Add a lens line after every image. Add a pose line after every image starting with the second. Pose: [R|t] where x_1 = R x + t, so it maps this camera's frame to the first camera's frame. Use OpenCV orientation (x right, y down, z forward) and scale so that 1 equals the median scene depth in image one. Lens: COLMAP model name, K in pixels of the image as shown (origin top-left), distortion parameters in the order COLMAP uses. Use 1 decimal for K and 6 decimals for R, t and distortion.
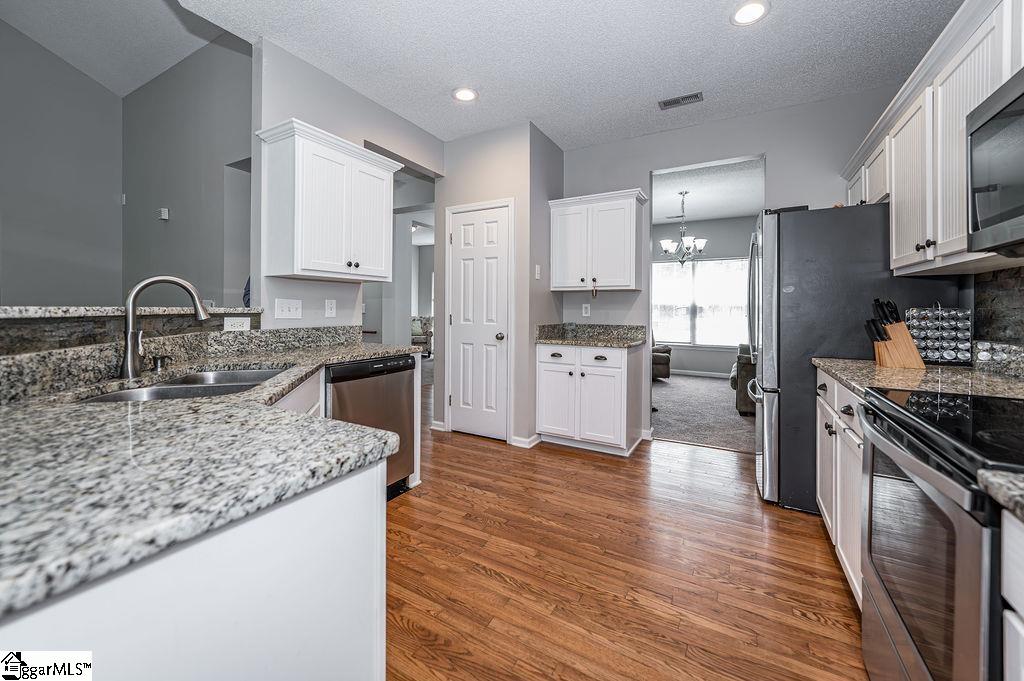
lens RADIAL K [[408.1, 0, 501.9], [0, 408.1, 307.5], [0, 0, 1]] dist [-0.005230, 0.000177]
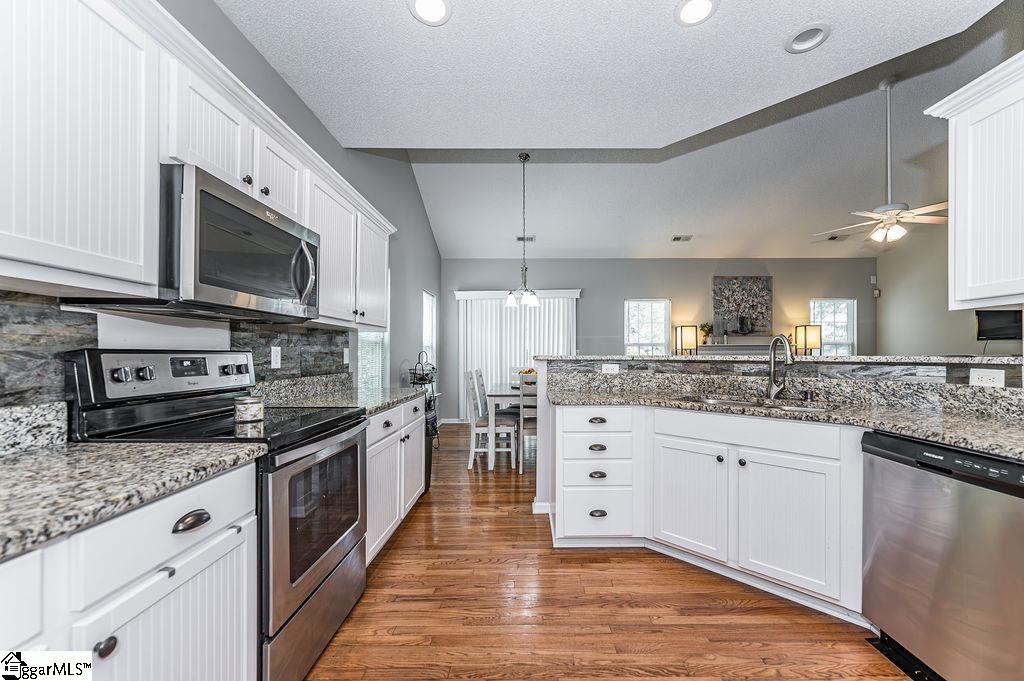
lens RADIAL K [[408.1, 0, 530.5], [0, 408.1, 356.1], [0, 0, 1]] dist [-0.005230, 0.000177]
pose [[-0.852125, -0.004823, -0.523316, 0.678851], [-0.004999, 0.999987, -0.001077, 0.006234], [0.523314, 0.001699, -0.852138, 1.643992]]
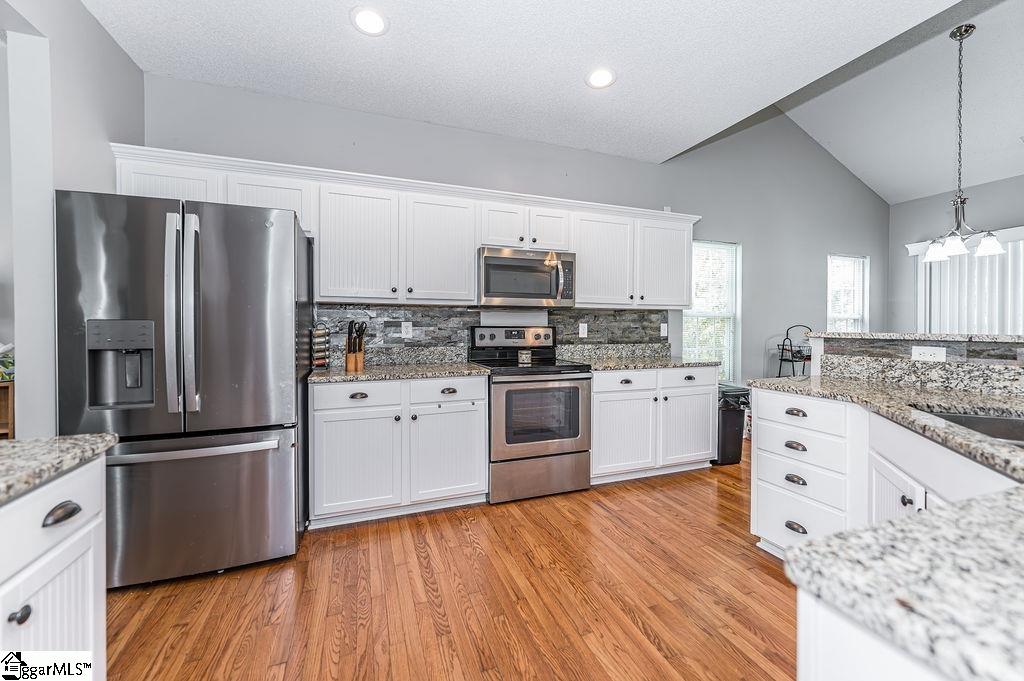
lens RADIAL K [[408.1, 0, 513.3], [0, 408.1, 330.0], [0, 0, 1]] dist [-0.005230, 0.000177]
pose [[-0.782822, -0.016761, 0.622020, -0.330854], [-0.011365, 0.999856, 0.012639, -0.010836], [-0.622142, 0.002825, -0.782899, 1.947733]]
